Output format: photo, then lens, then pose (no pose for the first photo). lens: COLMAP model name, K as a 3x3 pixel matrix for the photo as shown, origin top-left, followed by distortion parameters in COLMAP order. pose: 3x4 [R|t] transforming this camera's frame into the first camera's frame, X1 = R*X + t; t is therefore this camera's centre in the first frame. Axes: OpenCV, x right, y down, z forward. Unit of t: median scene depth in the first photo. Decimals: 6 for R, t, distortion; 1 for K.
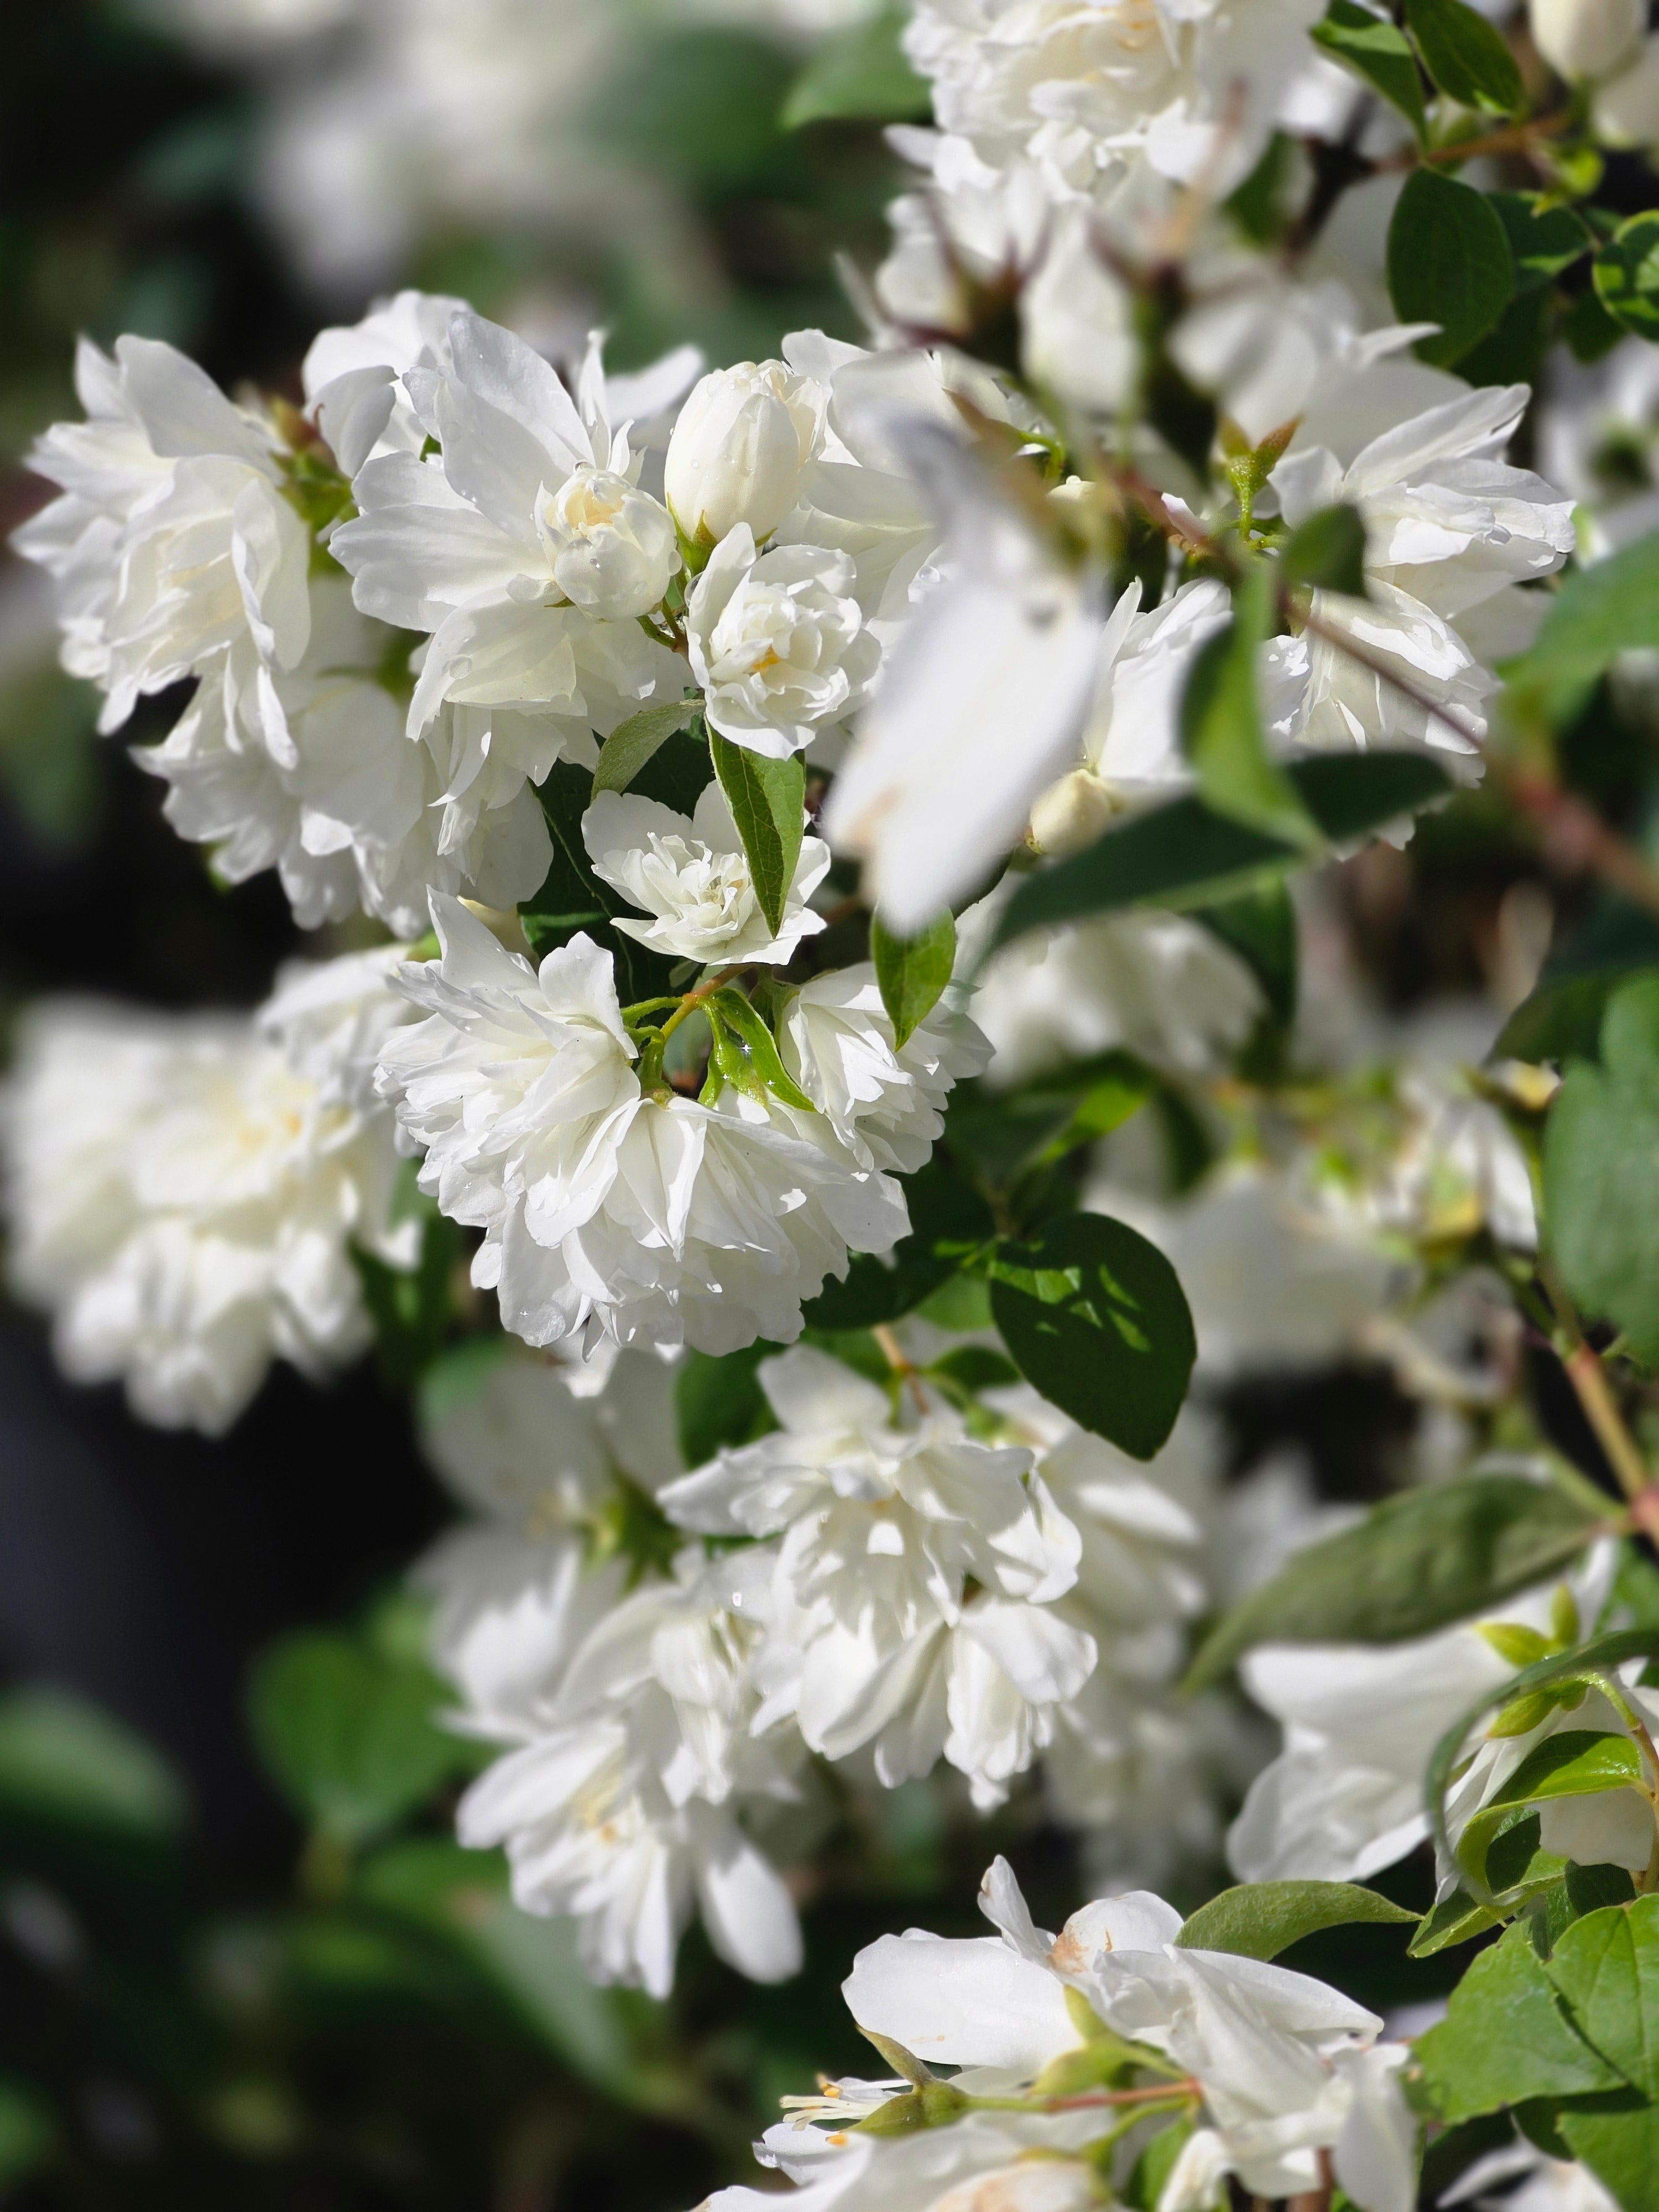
lens RADIAL K [[5951.9, 0, 829.5], [0, 5951.9, 1106.0], [0, 0, 1]] dist [0.032357, -2.495980]
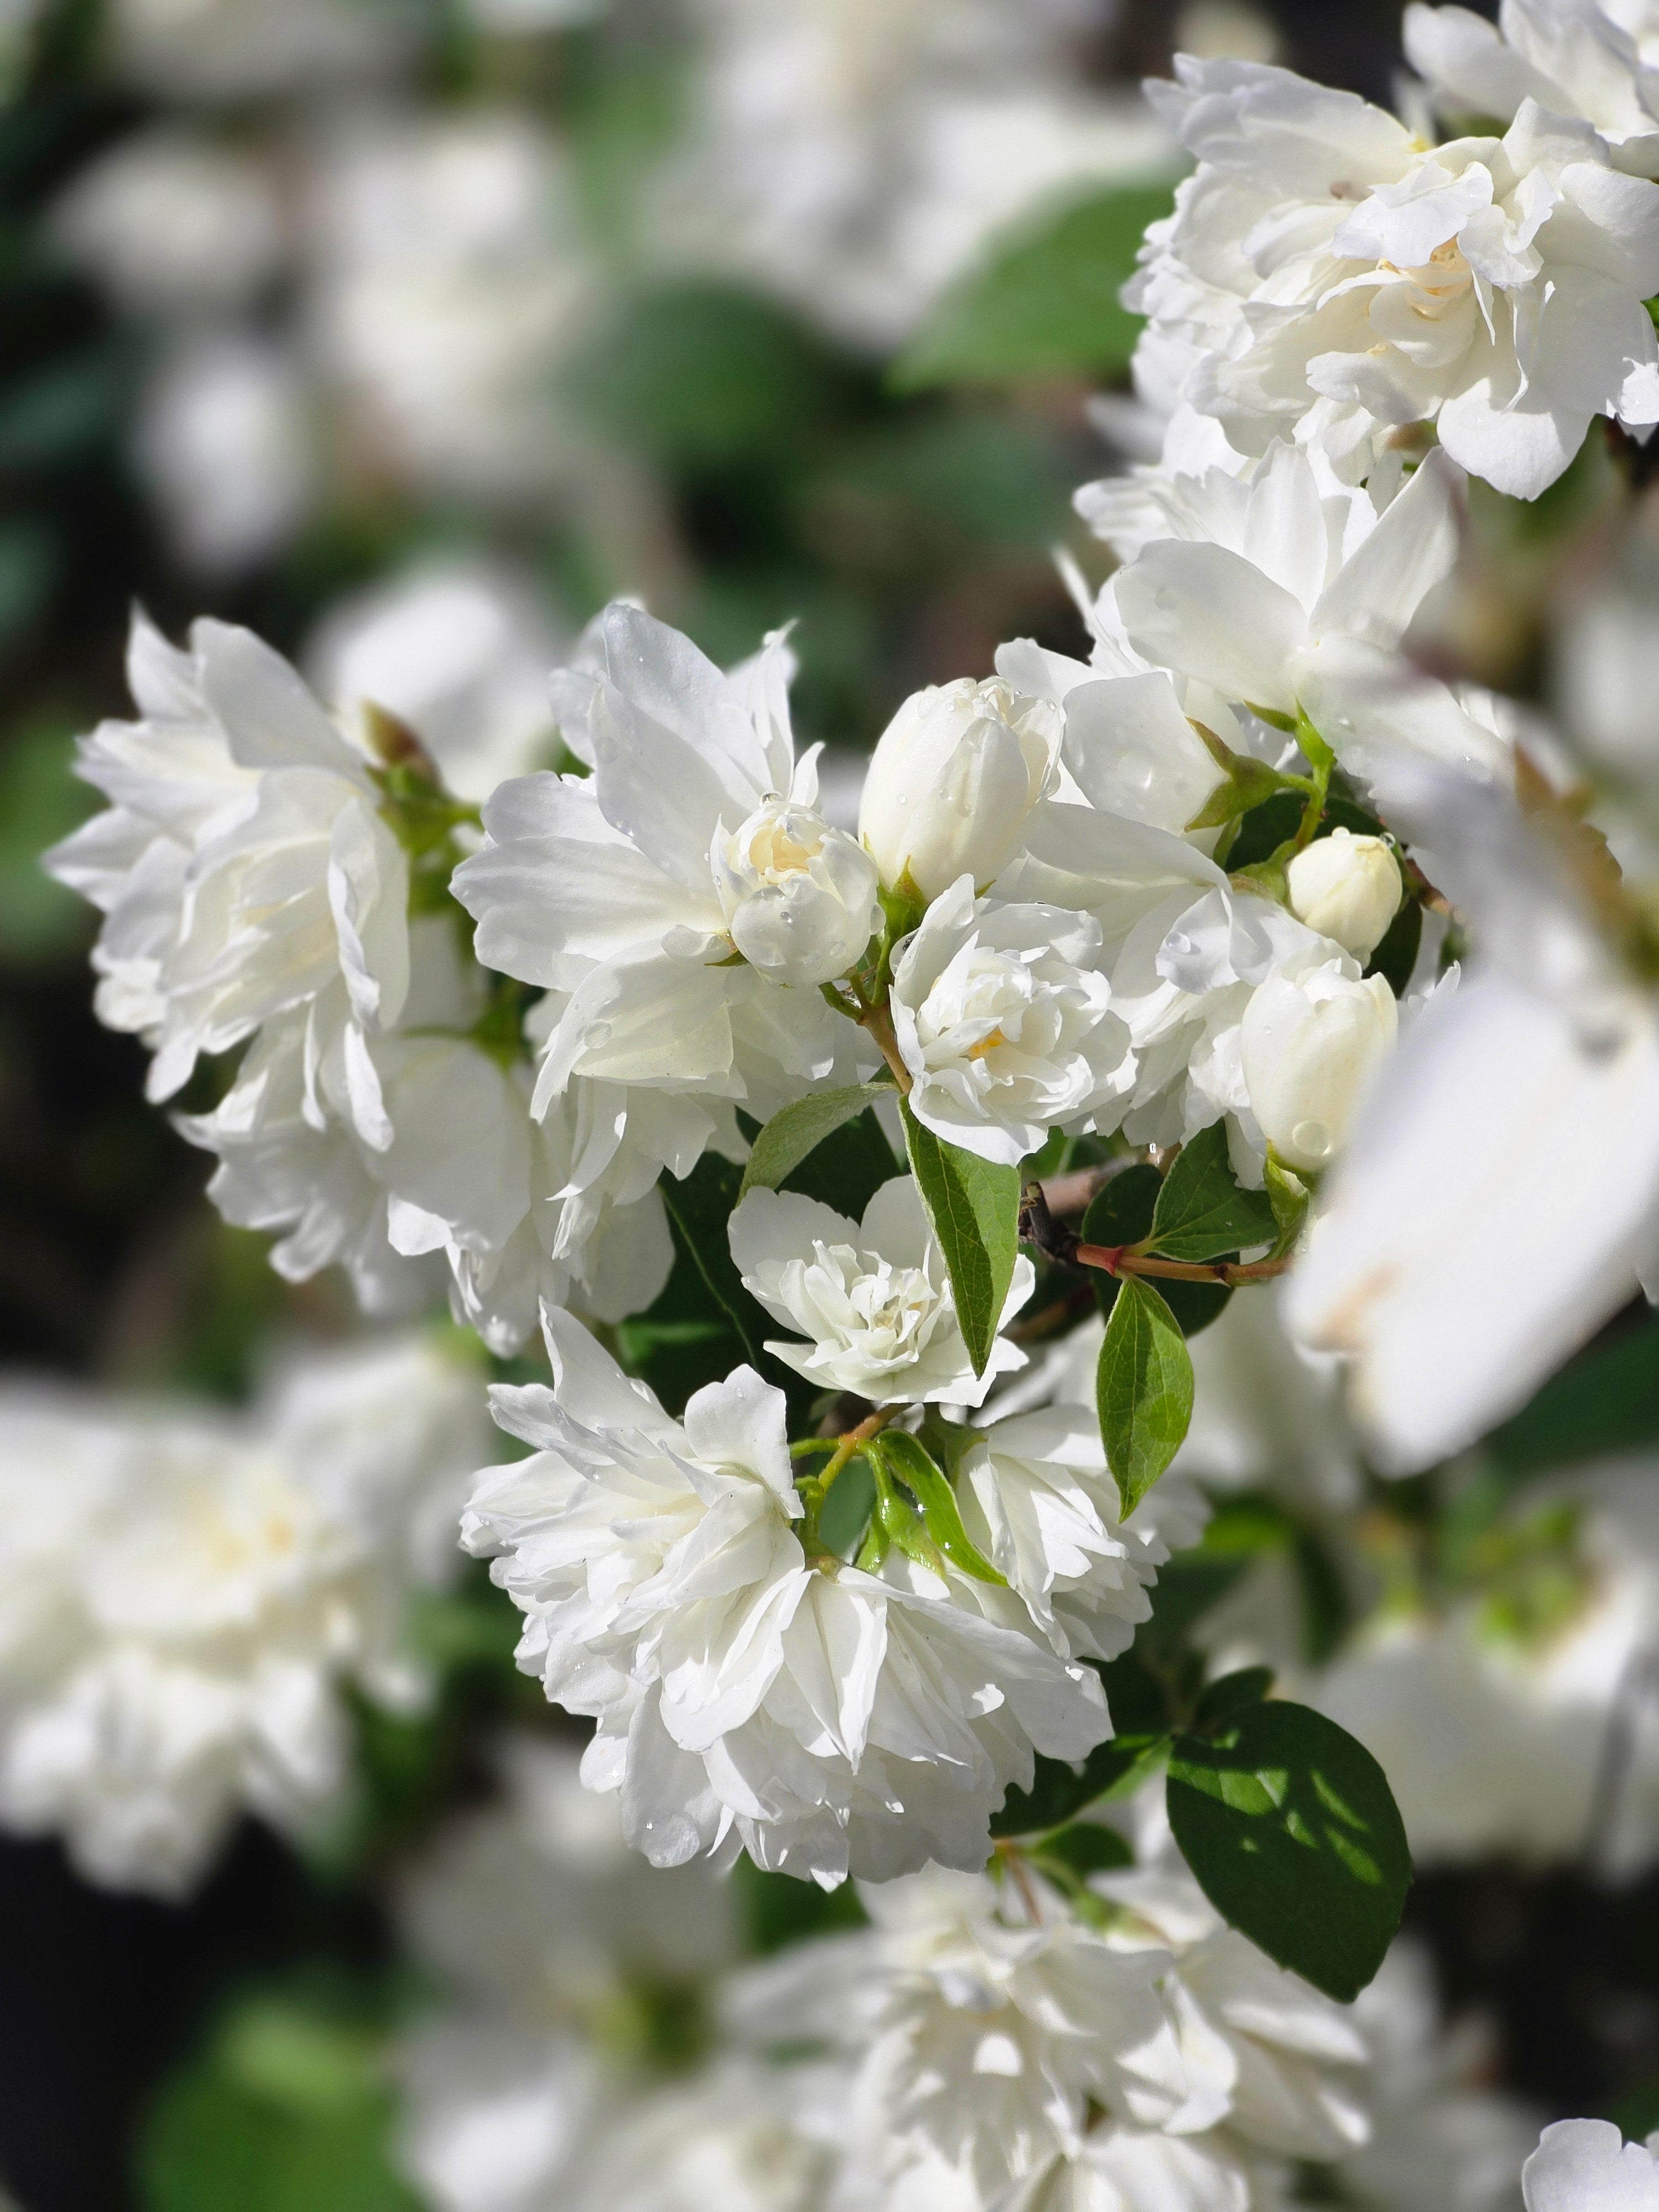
lens RADIAL K [[5951.9, 0, 829.5], [0, 5951.9, 1106.0], [0, 0, 1]] dist [0.032357, -2.495980]
pose [[0.998176, 0.032201, 0.051065, -0.071211], [-0.029758, 0.998408, -0.047908, -0.025317], [-0.052526, 0.046301, 0.997546, 0.178316]]
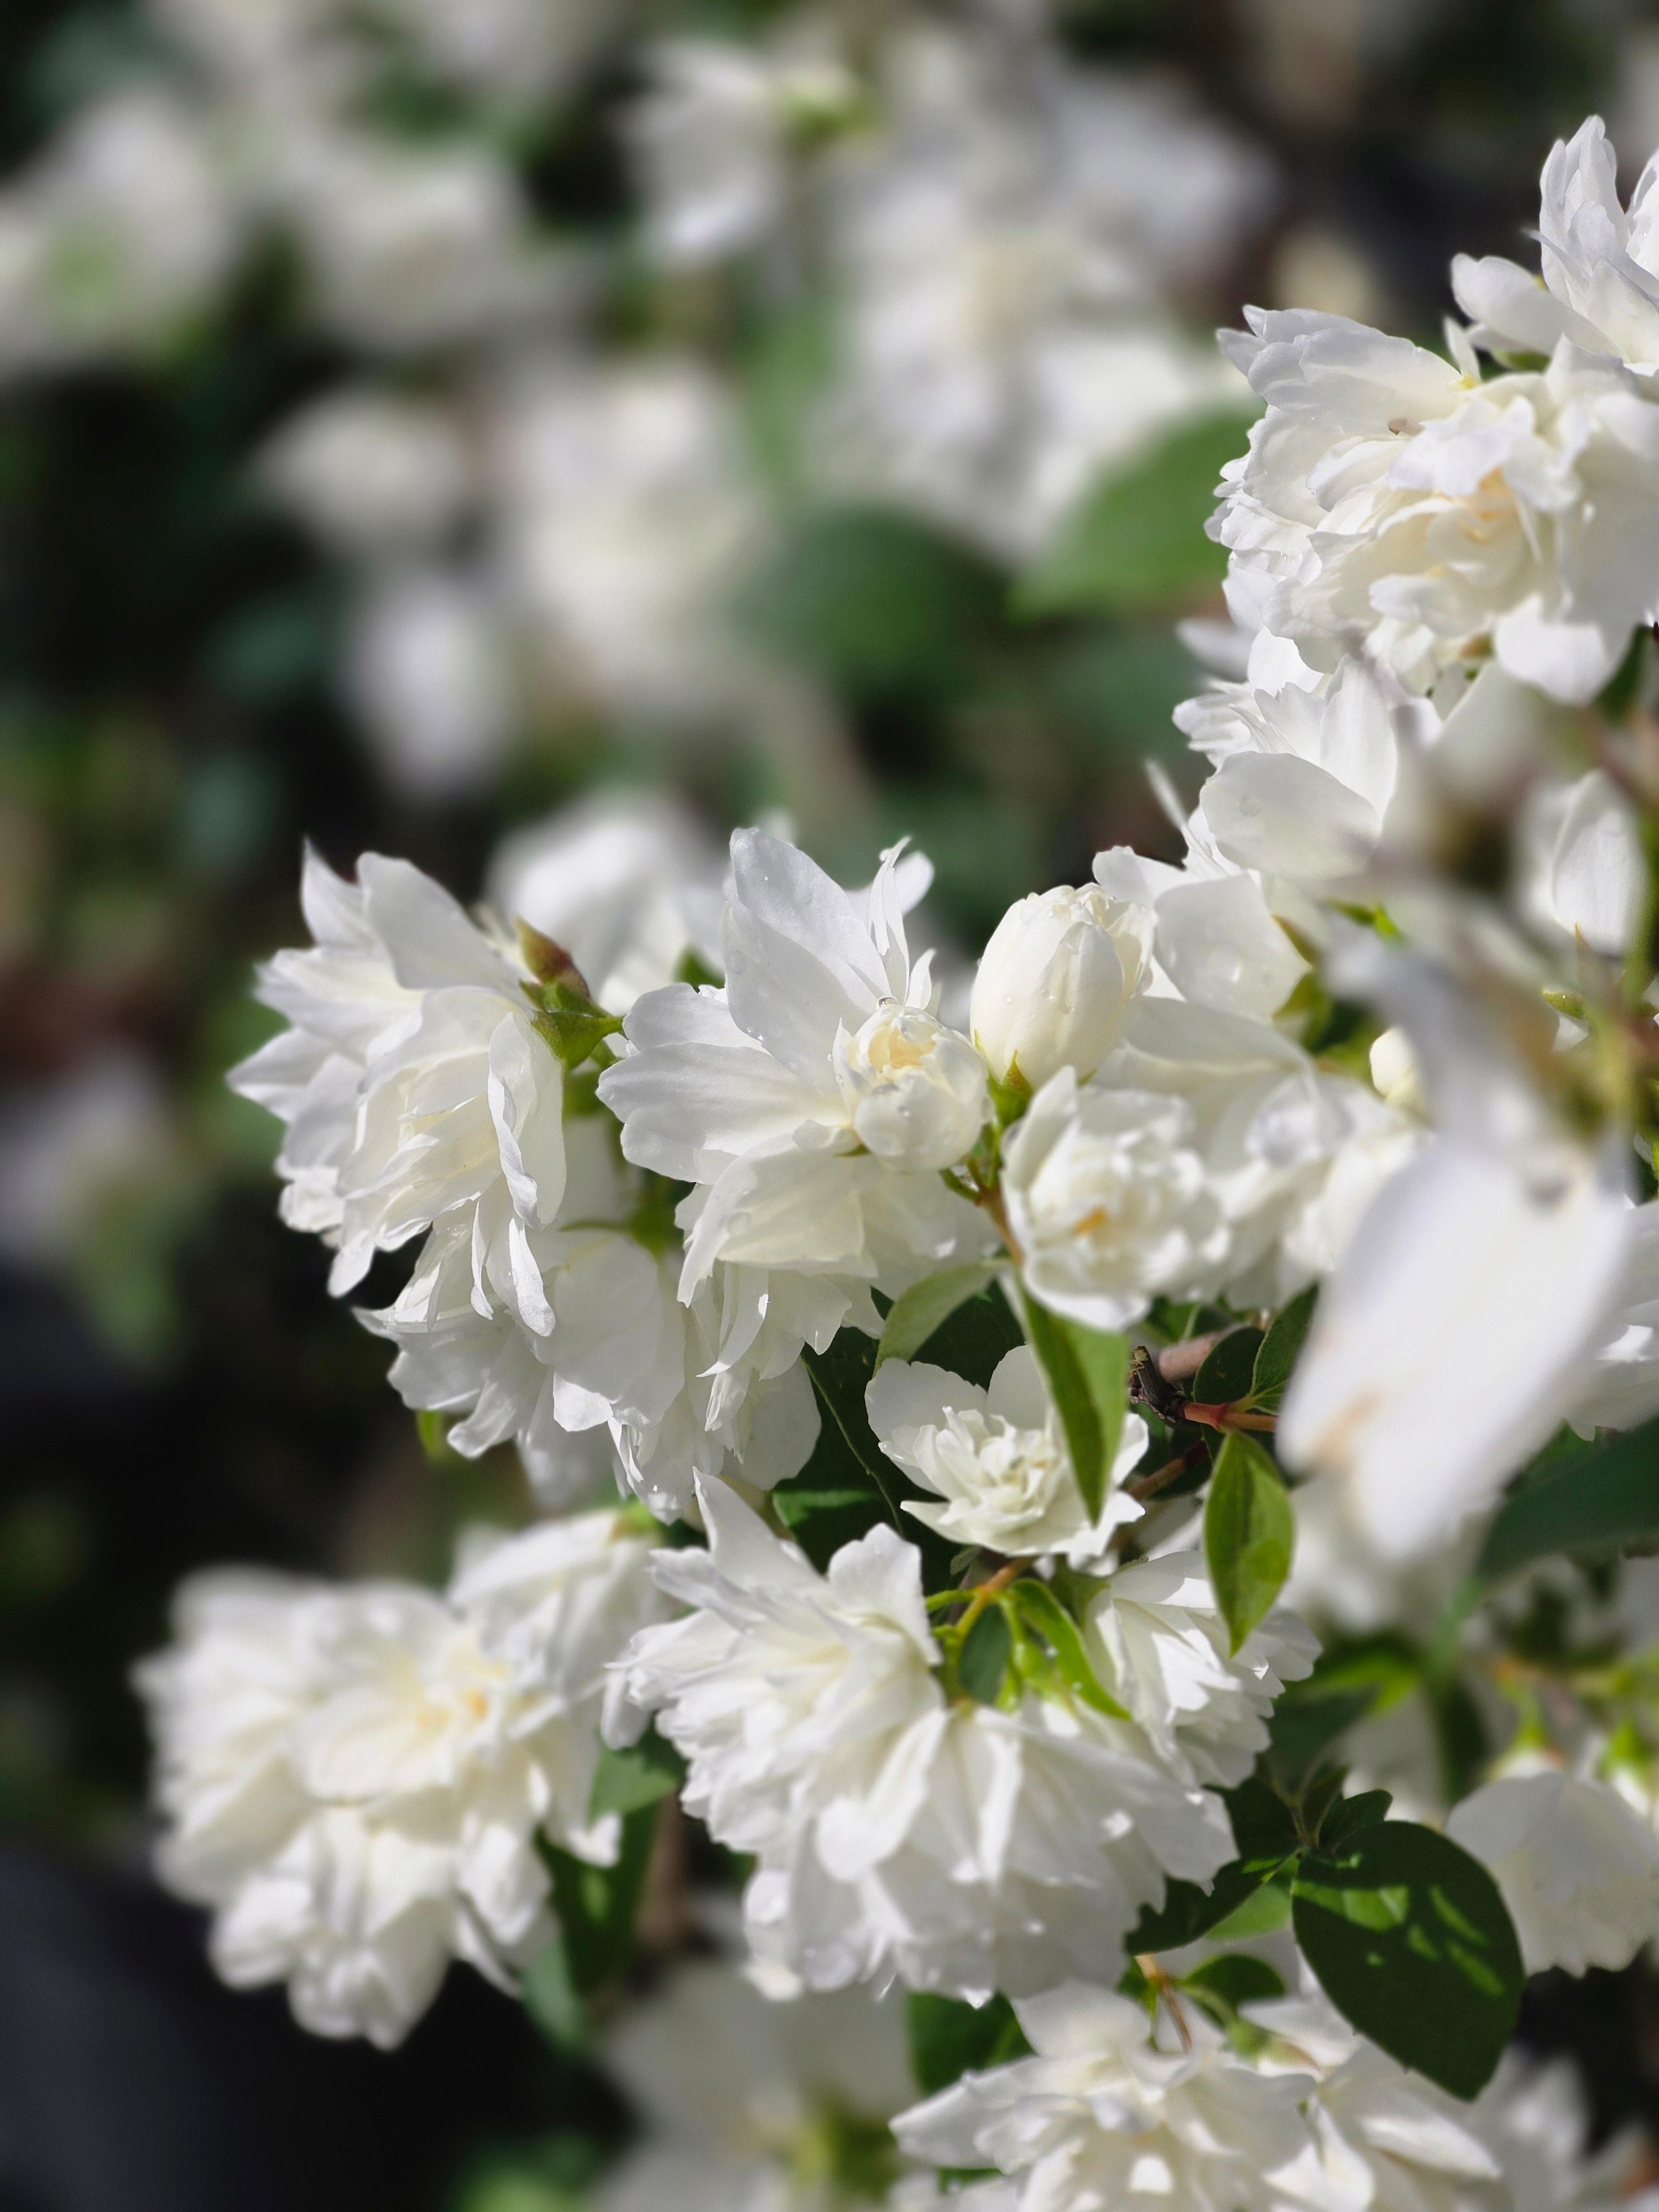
lens RADIAL K [[5997.2, 0, 828.8], [0, 5997.2, 976.9], [0, 0, 1]] dist [-0.047427, -1.206350]
pose [[0.999956, 0.002261, 0.009143, -0.056311], [-0.001338, 0.995019, -0.099679, -0.020566], [-0.009322, 0.099662, 0.994978, 0.098697]]
